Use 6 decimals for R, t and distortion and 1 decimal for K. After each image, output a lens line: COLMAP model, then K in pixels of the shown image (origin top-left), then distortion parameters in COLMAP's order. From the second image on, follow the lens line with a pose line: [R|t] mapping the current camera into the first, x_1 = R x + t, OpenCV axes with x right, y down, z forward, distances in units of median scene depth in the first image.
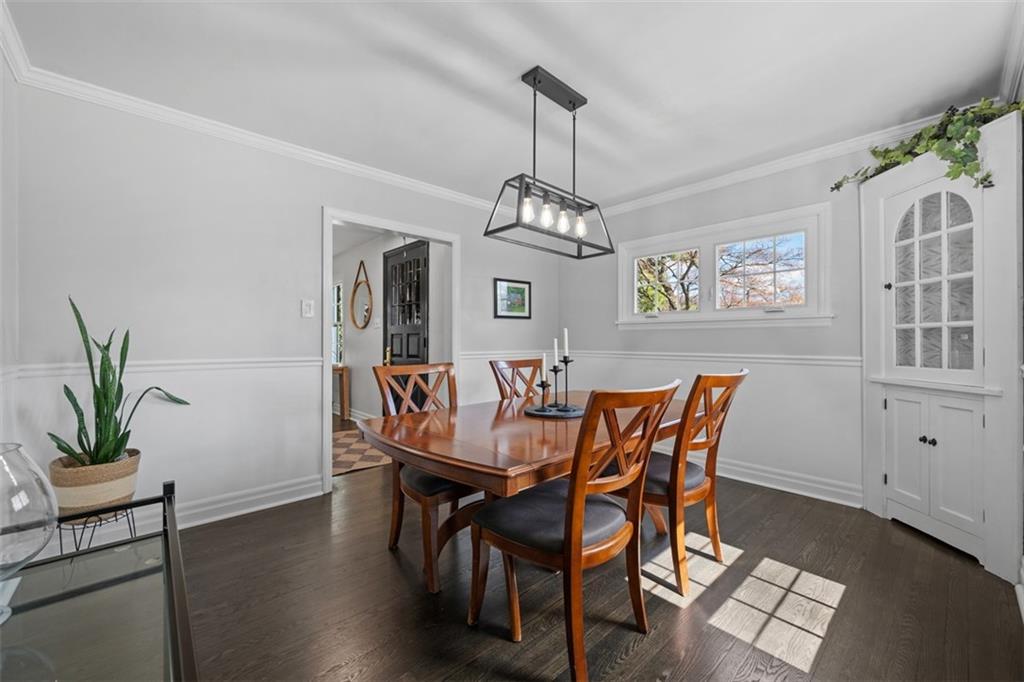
lens RADIAL K [[399.6, 0, 512.0], [0, 399.6, 341.0], [0, 0, 1]] dist [0.000649, -0.000258]
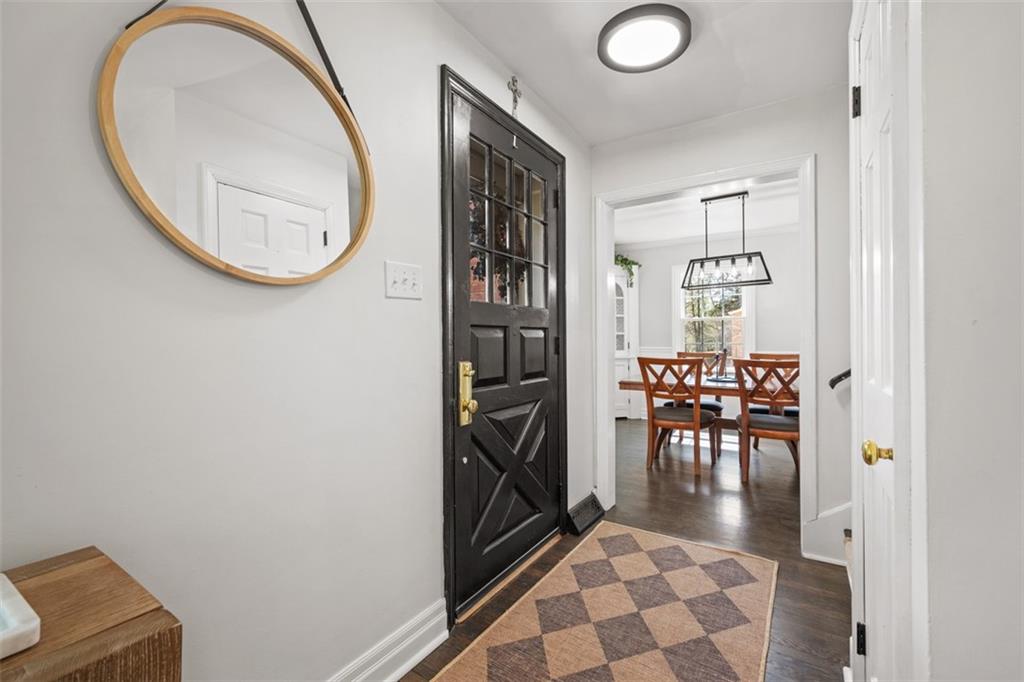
lens RADIAL K [[437.4, 0, 512.0], [0, 437.4, 341.0], [0, 0, 1]] dist [0.000362, 0.000010]
pose [[-0.237709, 0.004065, 0.971328, -0.919693], [0.017821, 0.999841, 0.000177, -0.003165], [-0.971173, 0.017353, -0.237744, 1.410999]]
